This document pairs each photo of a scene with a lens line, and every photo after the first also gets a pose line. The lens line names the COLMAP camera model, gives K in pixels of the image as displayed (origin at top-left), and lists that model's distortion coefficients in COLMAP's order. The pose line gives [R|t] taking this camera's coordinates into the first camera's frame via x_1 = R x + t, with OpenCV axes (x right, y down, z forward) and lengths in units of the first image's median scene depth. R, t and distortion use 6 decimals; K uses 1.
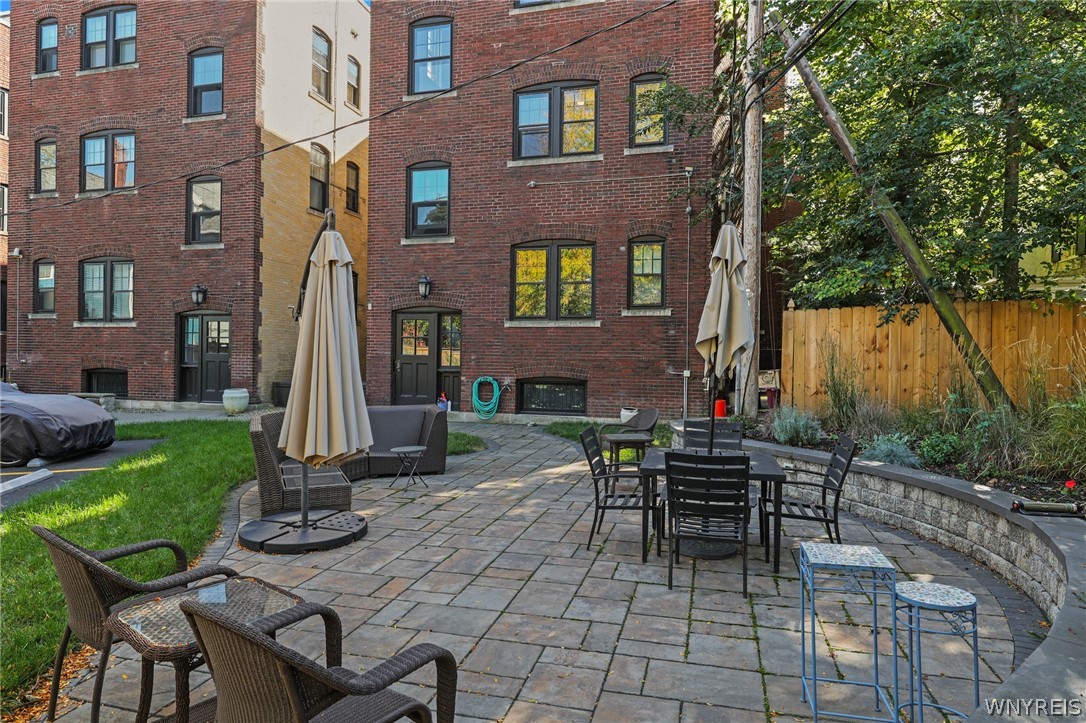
lens RADIAL K [[630.5, 0, 542.9], [0, 630.5, 357.3], [0, 0, 1]] dist [-0.003192, 0.000410]
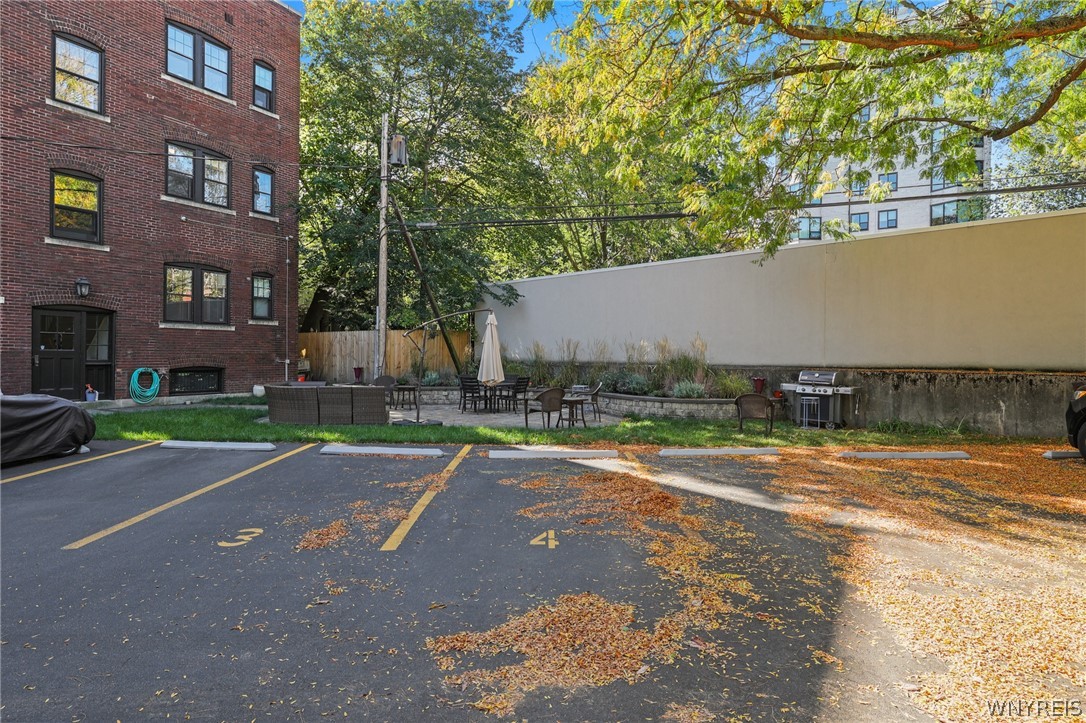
lens RADIAL K [[587.4, 0, 544.3], [0, 587.4, 357.3], [0, 0, 1]] dist [-0.000769, 0.000427]
pose [[0.264580, -0.013162, 0.964274, -0.979122], [-0.001826, 0.999898, 0.014149, -0.007210], [-0.964362, -0.005504, 0.264529, -0.040533]]
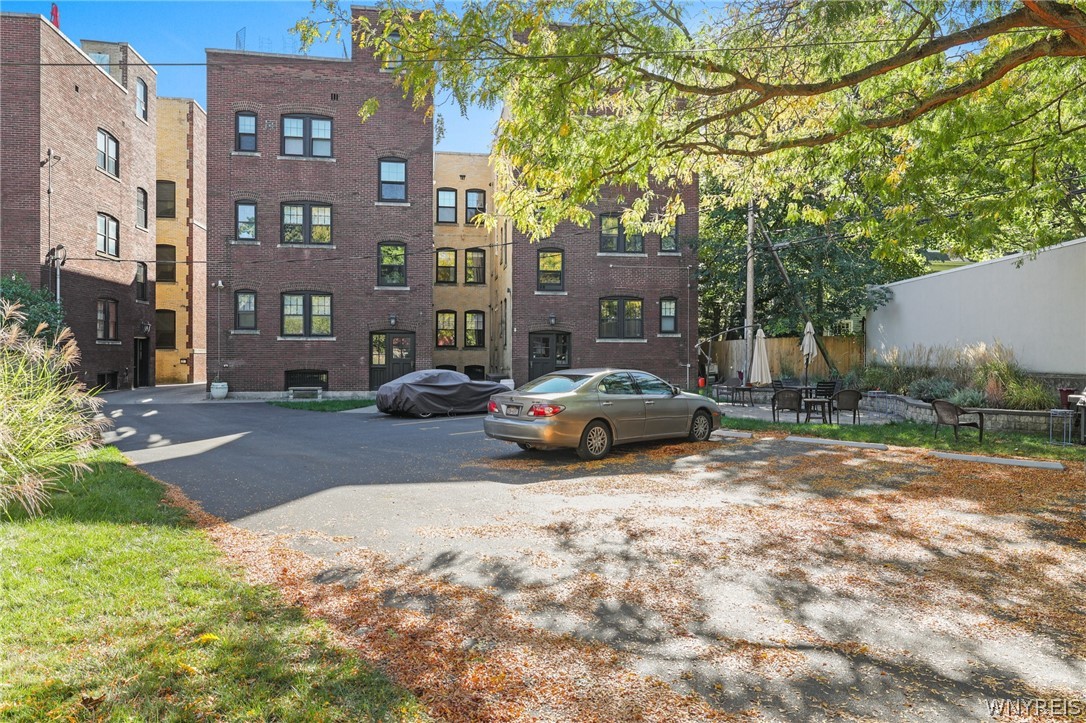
lens RADIAL K [[681.8, 0, 543.5], [0, 681.8, 354.4], [0, 0, 1]] dist [-0.005130, -0.000946]
pose [[0.906229, -0.009861, 0.422673, -1.044598], [0.009751, 0.999950, 0.002424, -0.018863], [-0.422676, 0.001925, 0.906279, -0.743036]]
